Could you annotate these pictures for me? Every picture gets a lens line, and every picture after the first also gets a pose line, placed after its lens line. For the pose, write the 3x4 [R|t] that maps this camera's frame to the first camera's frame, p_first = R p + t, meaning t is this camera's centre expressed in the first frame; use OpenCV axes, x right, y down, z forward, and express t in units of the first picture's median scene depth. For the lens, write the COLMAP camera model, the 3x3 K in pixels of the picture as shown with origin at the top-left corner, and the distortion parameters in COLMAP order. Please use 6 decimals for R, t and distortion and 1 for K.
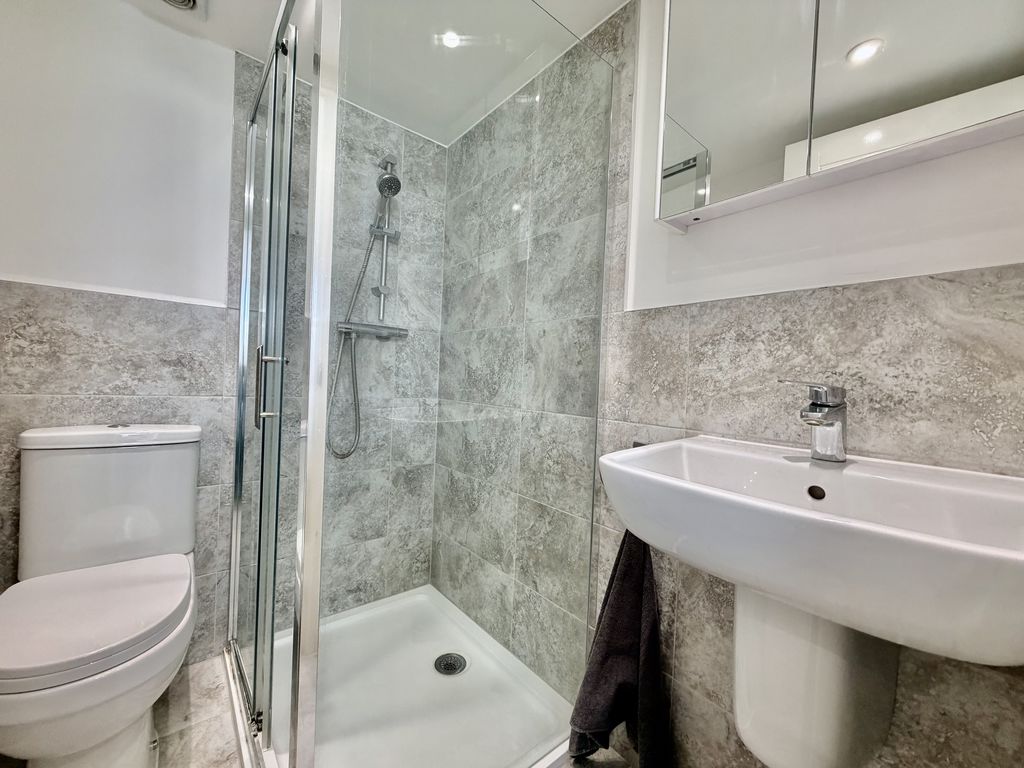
lens RADIAL K [[406.0, 0, 513.6], [0, 406.0, 385.6], [0, 0, 1]] dist [0.001047, 0.000706]
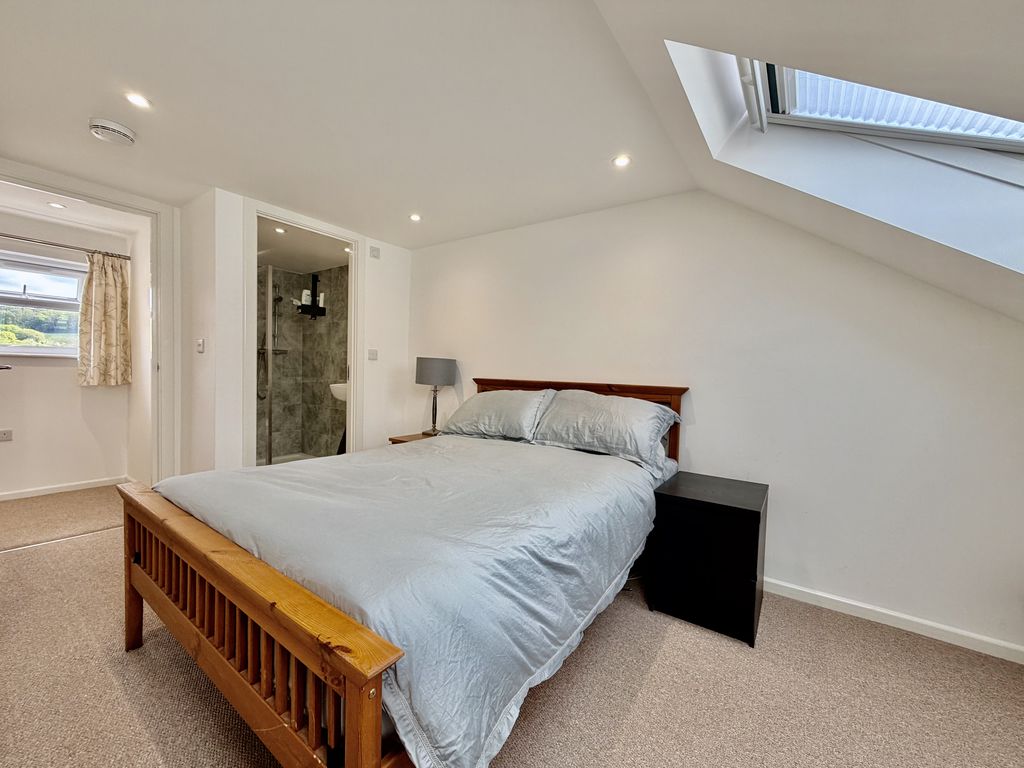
lens RADIAL K [[406.0, 0, 509.4], [0, 406.0, 384.8], [0, 0, 1]] dist [0.001047, 0.000706]
pose [[0.968675, -0.027073, 0.246852, 0.475188], [0.018422, 0.999135, 0.037290, 0.010298], [-0.247648, -0.031574, 0.968335, -1.901607]]
